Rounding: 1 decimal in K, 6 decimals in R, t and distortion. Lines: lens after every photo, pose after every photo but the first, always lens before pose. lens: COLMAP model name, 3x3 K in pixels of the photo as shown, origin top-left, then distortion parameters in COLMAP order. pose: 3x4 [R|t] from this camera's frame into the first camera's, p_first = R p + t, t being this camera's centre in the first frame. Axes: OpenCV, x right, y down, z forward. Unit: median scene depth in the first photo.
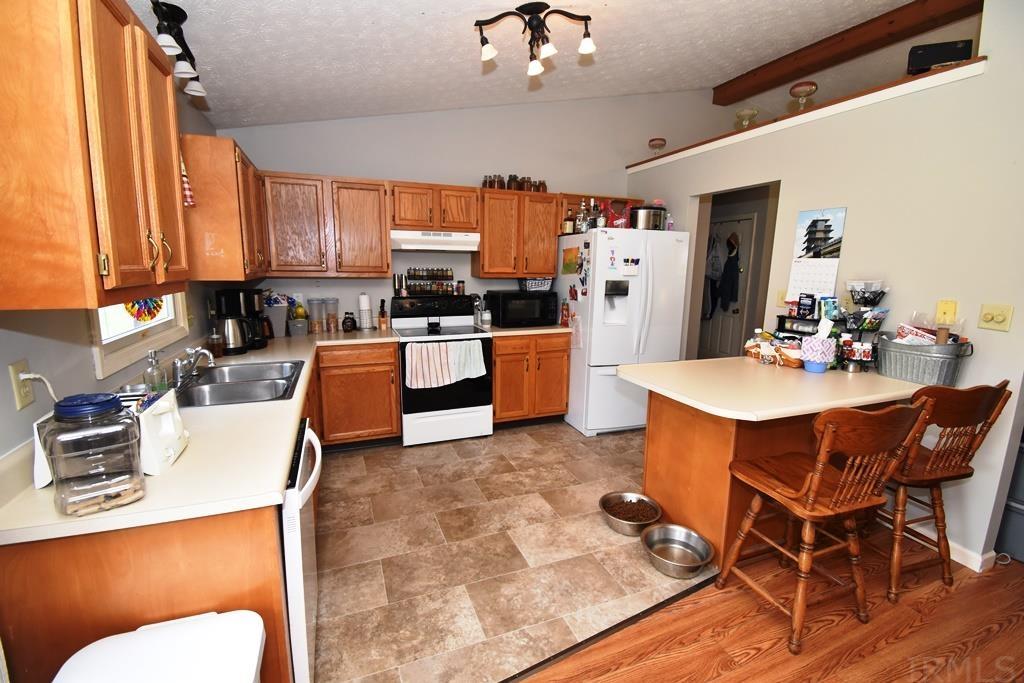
lens RADIAL K [[454.7, 0, 516.2], [0, 454.7, 343.7], [0, 0, 1]] dist [0.004766, -0.010446]
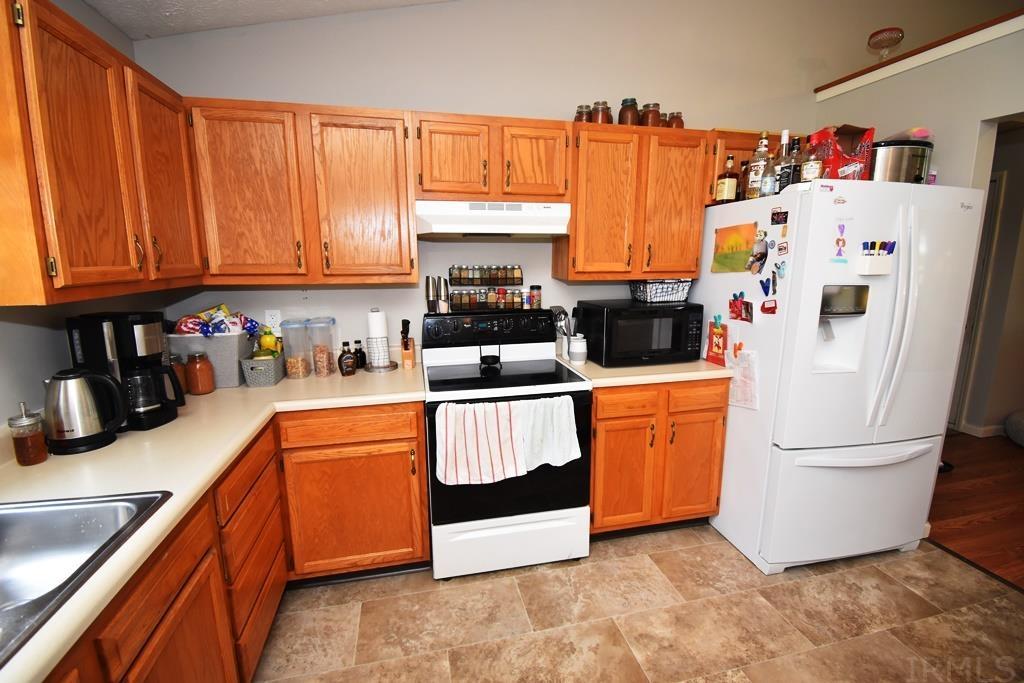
lens RADIAL K [[454.7, 0, 515.2], [0, 454.7, 342.0], [0, 0, 1]] dist [0.004766, -0.010446]
pose [[0.988466, 0.011138, -0.151030, -0.062776], [-0.010284, 0.999926, 0.006436, -0.075168], [0.151091, -0.004809, 0.988508, 0.444689]]
